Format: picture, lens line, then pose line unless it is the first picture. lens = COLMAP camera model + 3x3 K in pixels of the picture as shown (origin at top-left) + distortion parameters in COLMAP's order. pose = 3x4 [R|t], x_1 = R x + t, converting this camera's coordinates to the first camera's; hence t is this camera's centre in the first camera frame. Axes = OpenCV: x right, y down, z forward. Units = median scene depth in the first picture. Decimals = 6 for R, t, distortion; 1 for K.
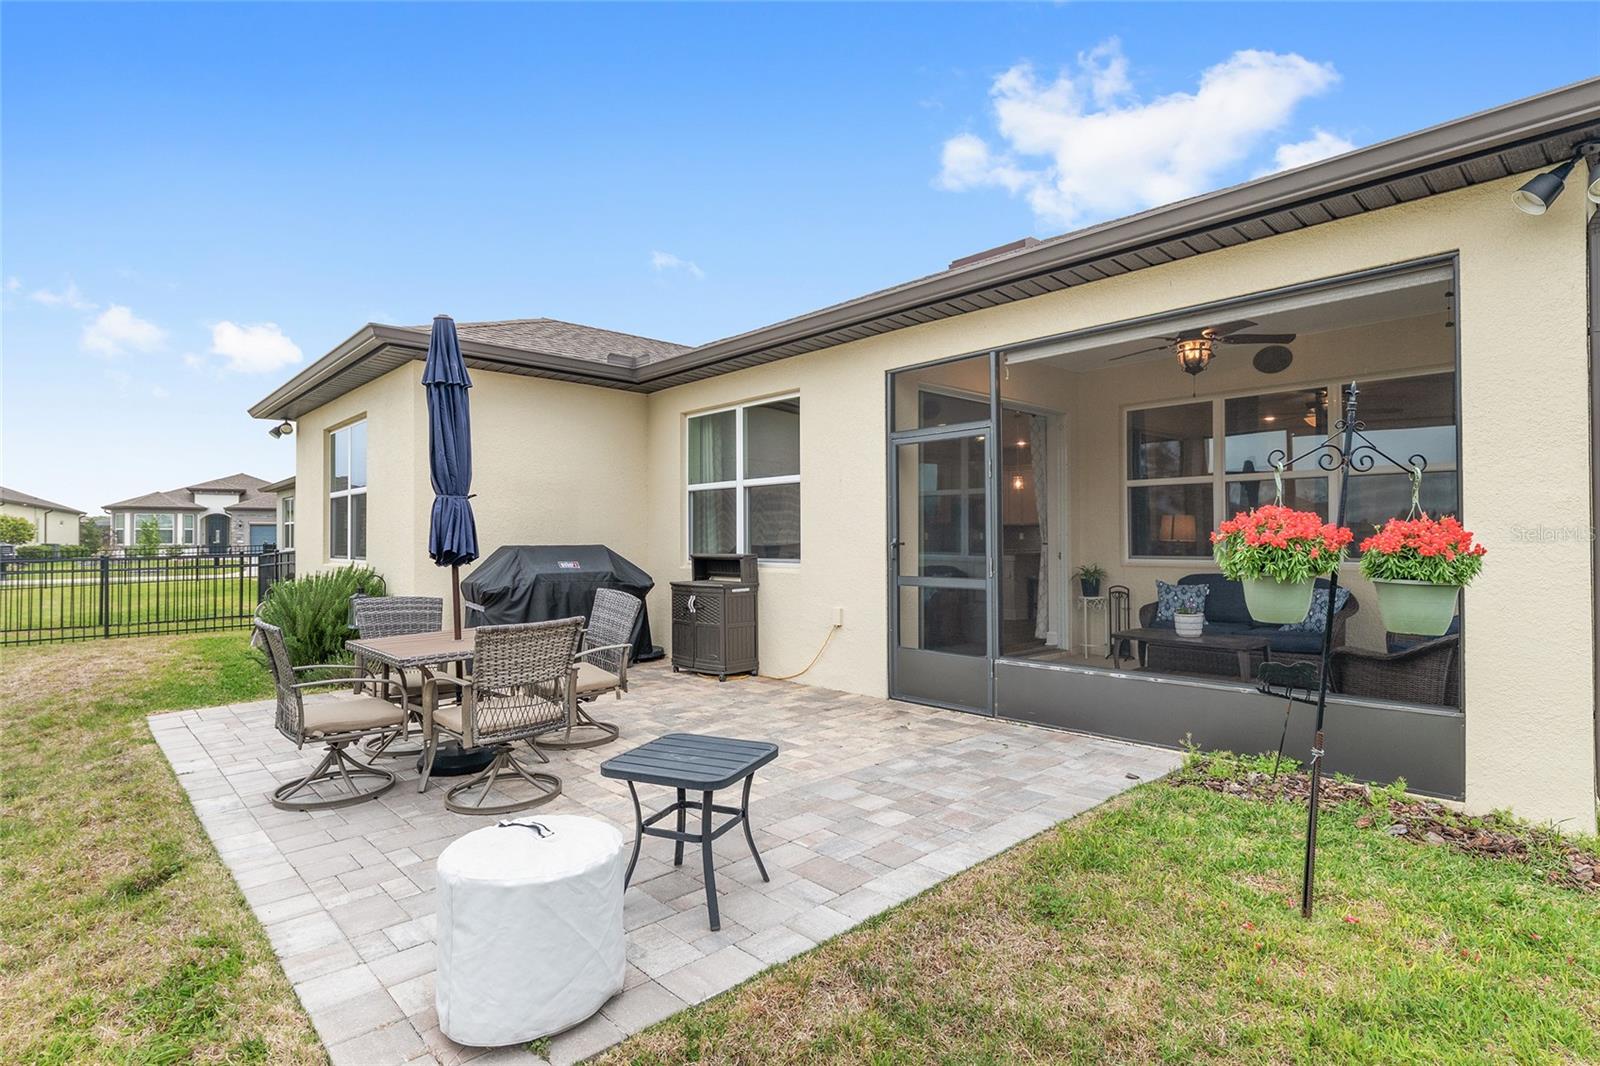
lens RADIAL K [[815.0, 0, 800.0], [0, 815.0, 533.0], [0, 0, 1]] dist [0.002971, 0.000155]
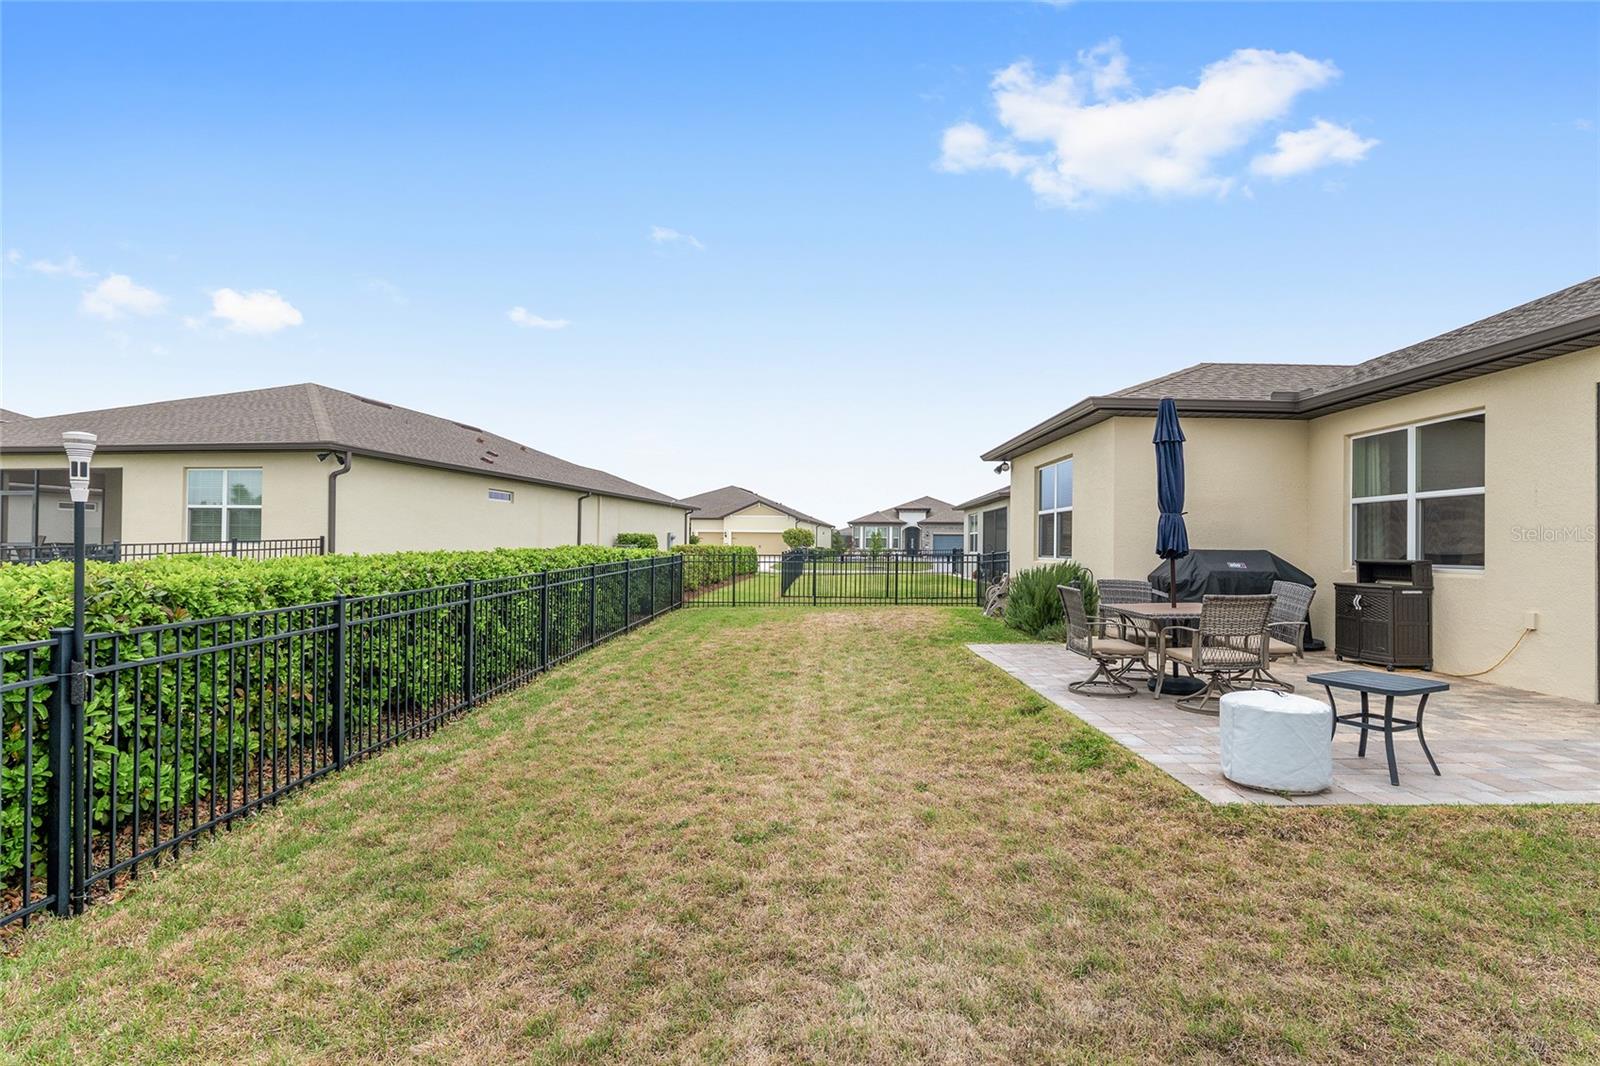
lens RADIAL K [[753.3, 0, 793.8], [0, 753.3, 539.3], [0, 0, 1]] dist [0.000864, -0.000248]
pose [[0.728069, 0.006240, -0.685475, 0.017367], [-0.009737, 0.999952, -0.001239, 0.007306], [0.685434, 0.007576, 0.728095, -0.324594]]
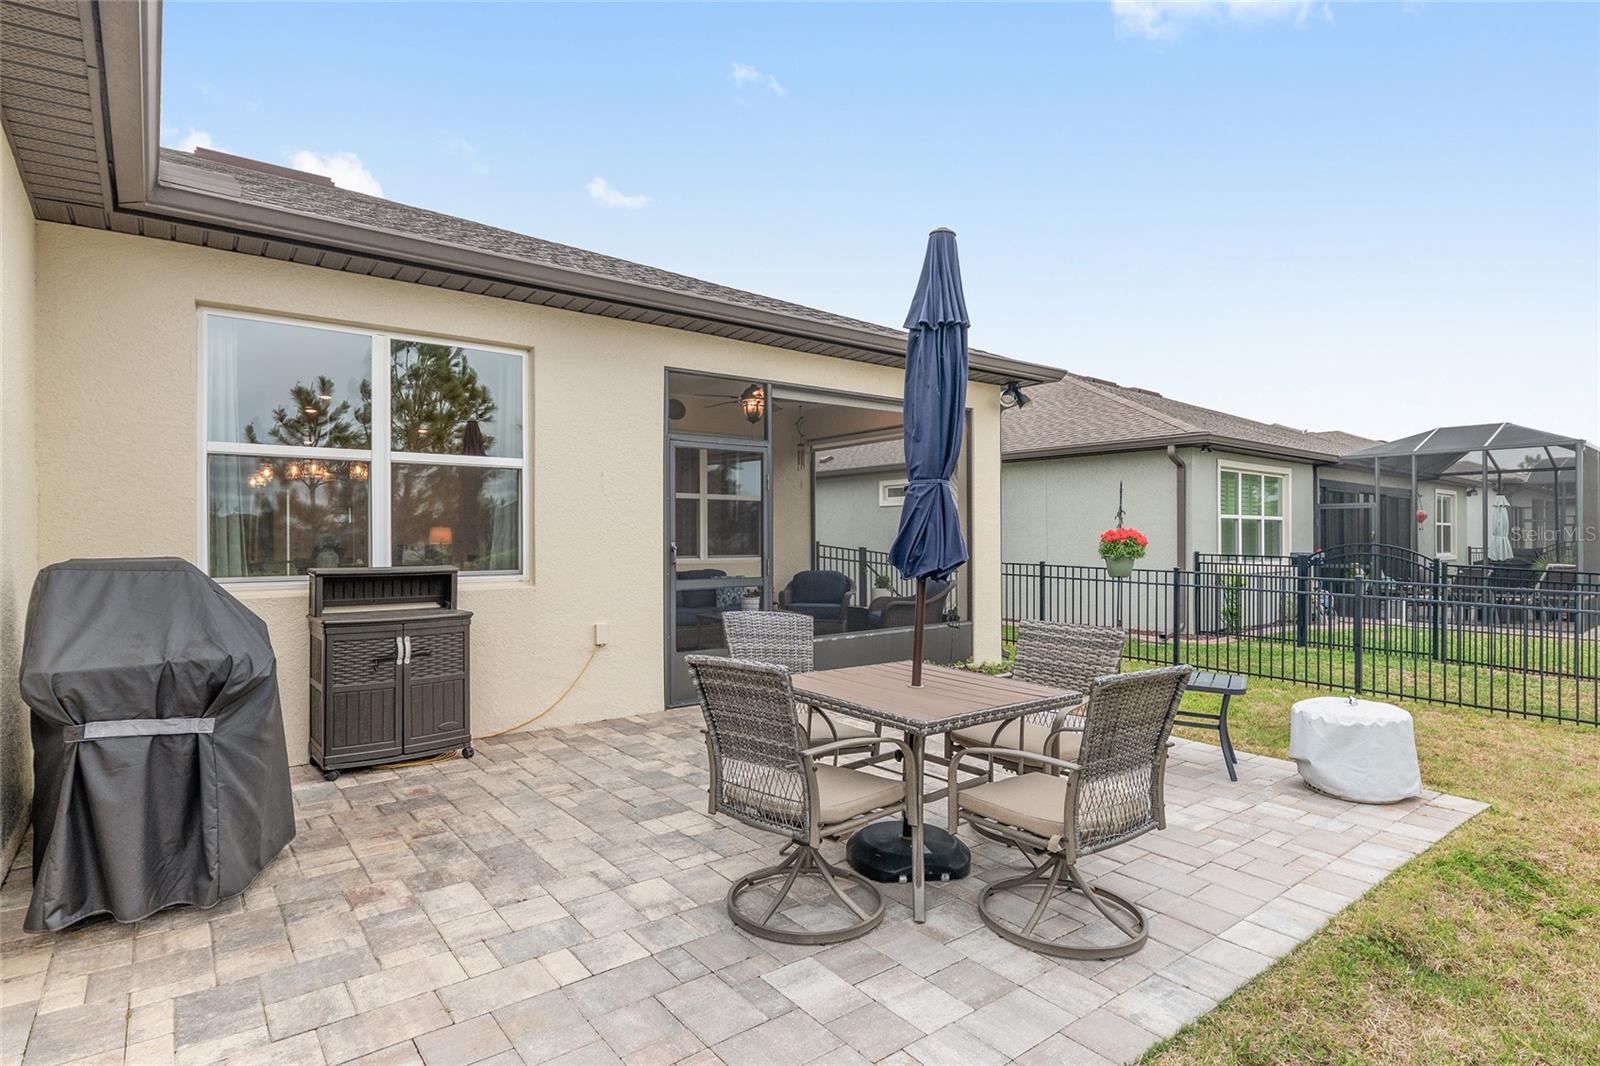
lens RADIAL K [[815.0, 0, 800.0], [0, 815.0, 533.0], [0, 0, 1]] dist [0.002971, 0.000155]
pose [[0.081381, 0.008580, 0.996646, -0.708620], [-0.011239, 0.999907, -0.007690, 0.000827], [-0.996620, -0.010575, 0.081469, 0.650468]]
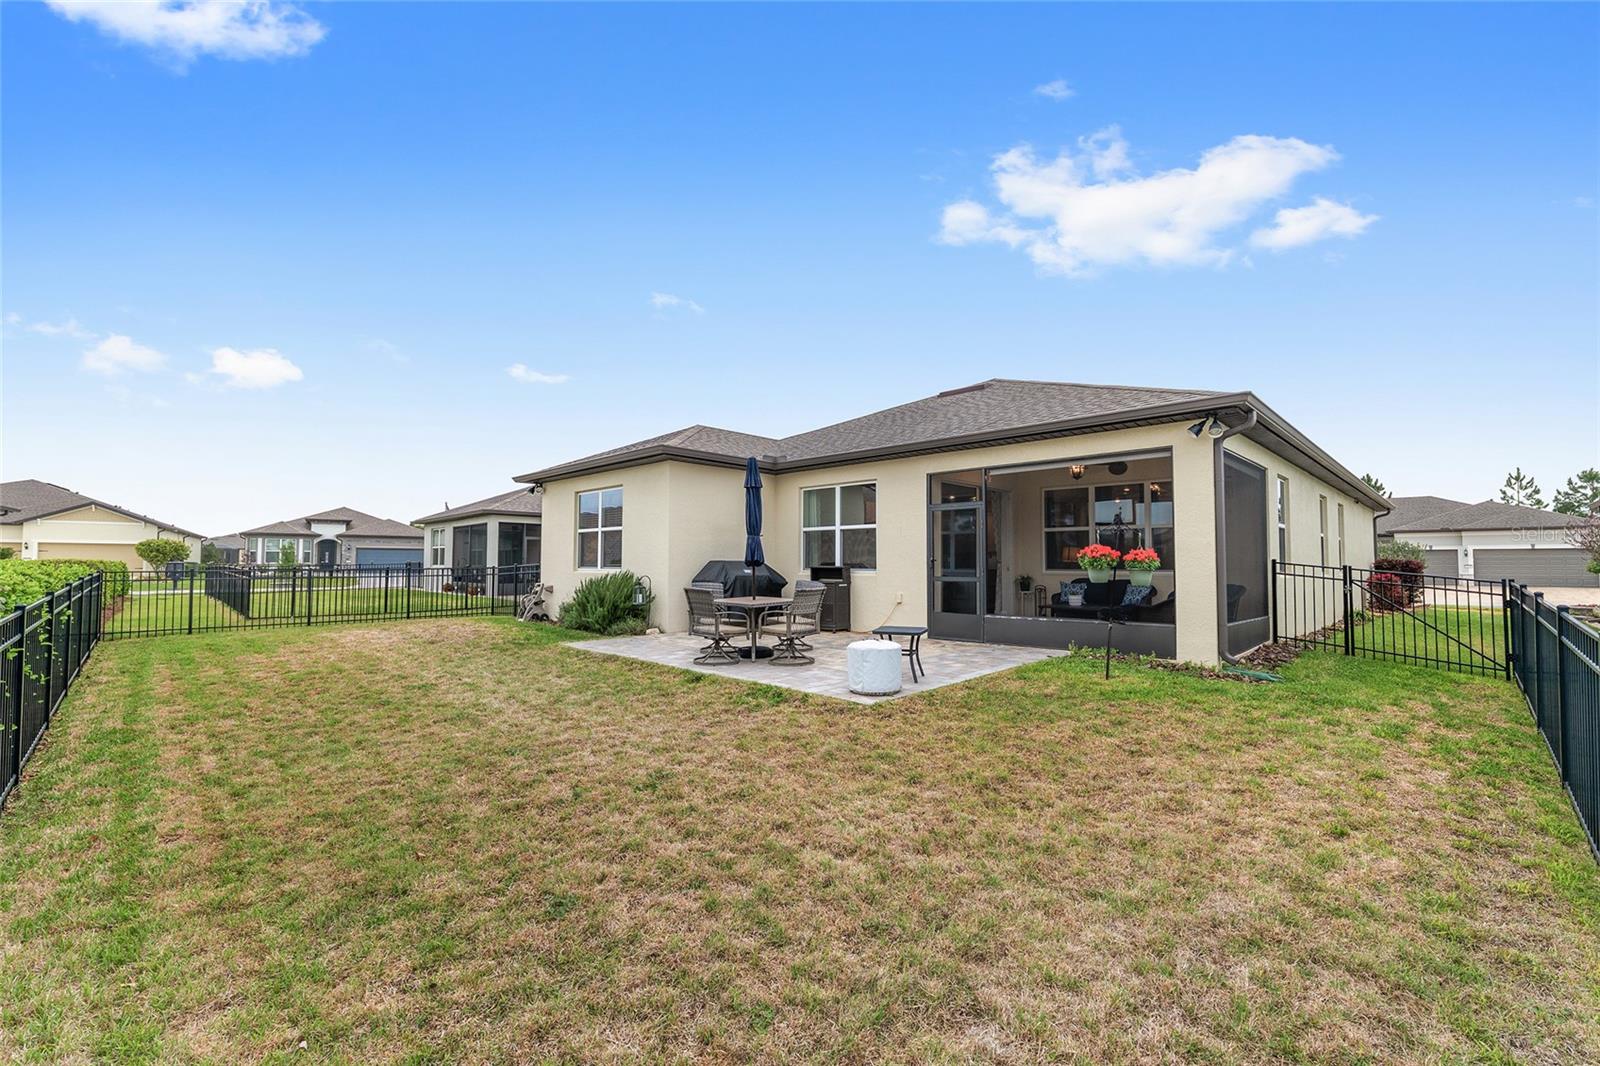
lens RADIAL K [[688.8, 0, 796.0], [0, 688.8, 539.9], [0, 0, 1]] dist [-0.011653, -0.000017]
pose [[0.999070, 0.008690, 0.042240, -0.244346], [-0.007510, 0.999579, -0.028009, 0.011126], [-0.042466, 0.027665, 0.998715, -0.572564]]
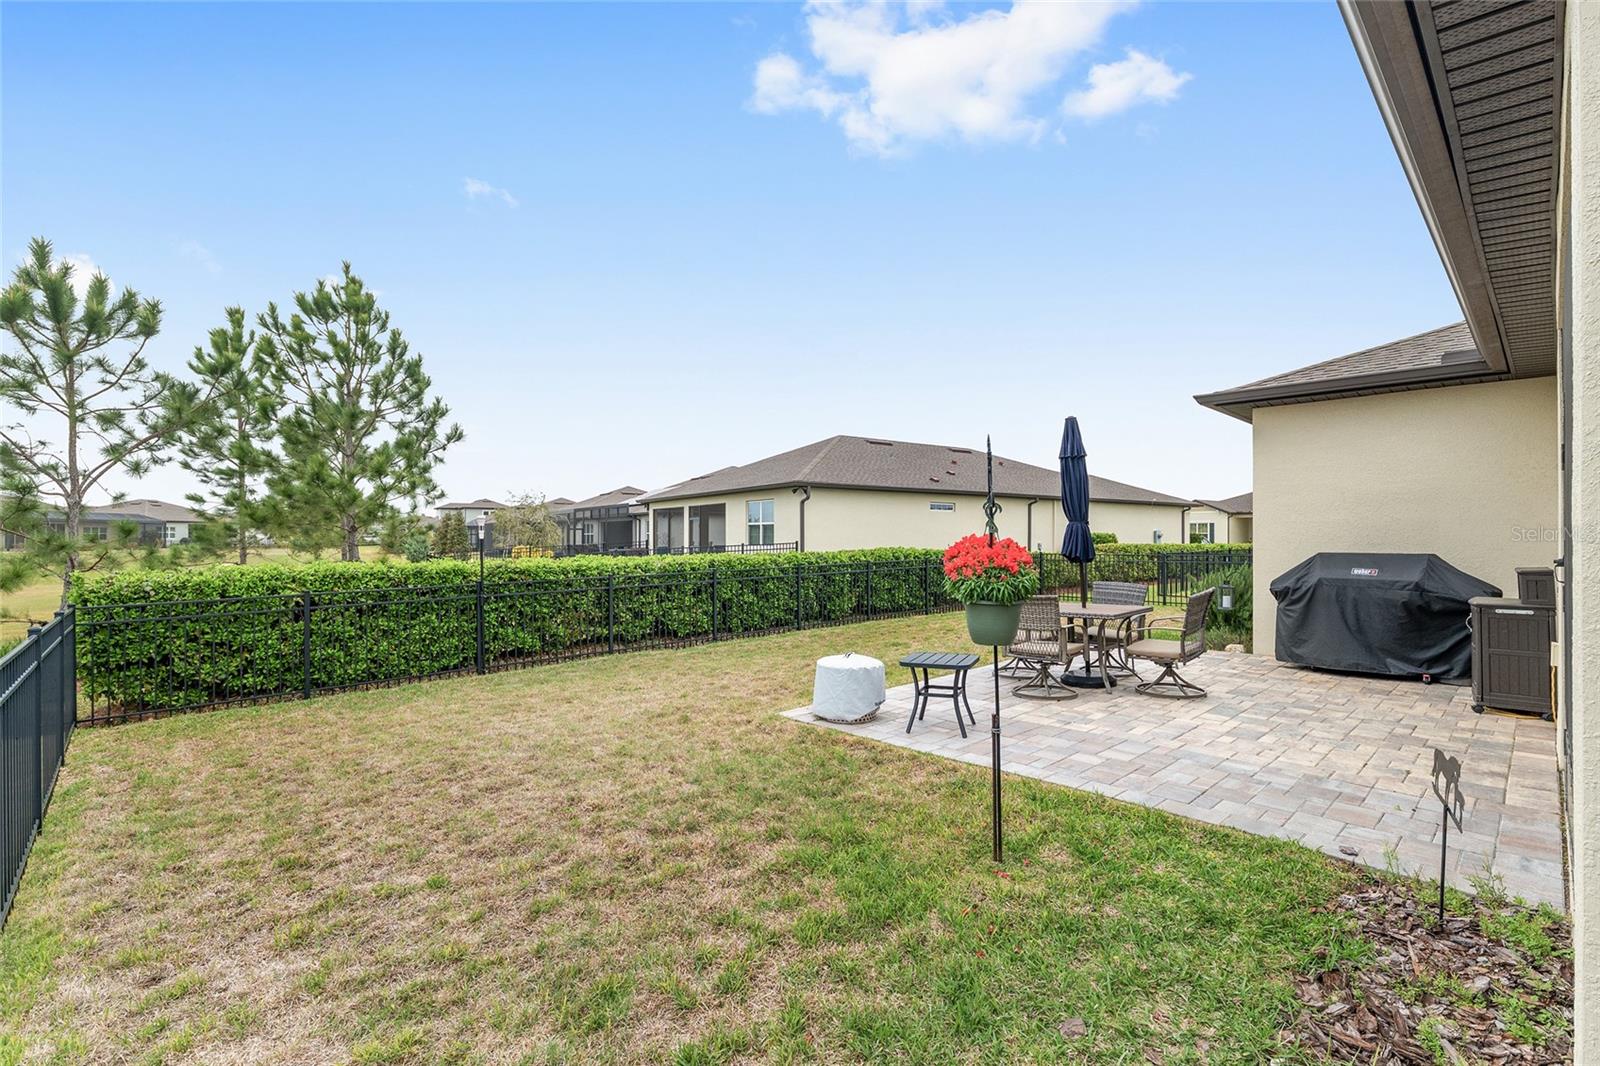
lens RADIAL K [[688.8, 0, 796.0], [0, 688.8, 539.9], [0, 0, 1]] dist [-0.011653, -0.000017]
pose [[0.003697, 0.006530, -0.999972, 0.620193], [0.005628, 0.999963, 0.006551, -0.012912], [0.999977, -0.005652, 0.003660, 0.252513]]
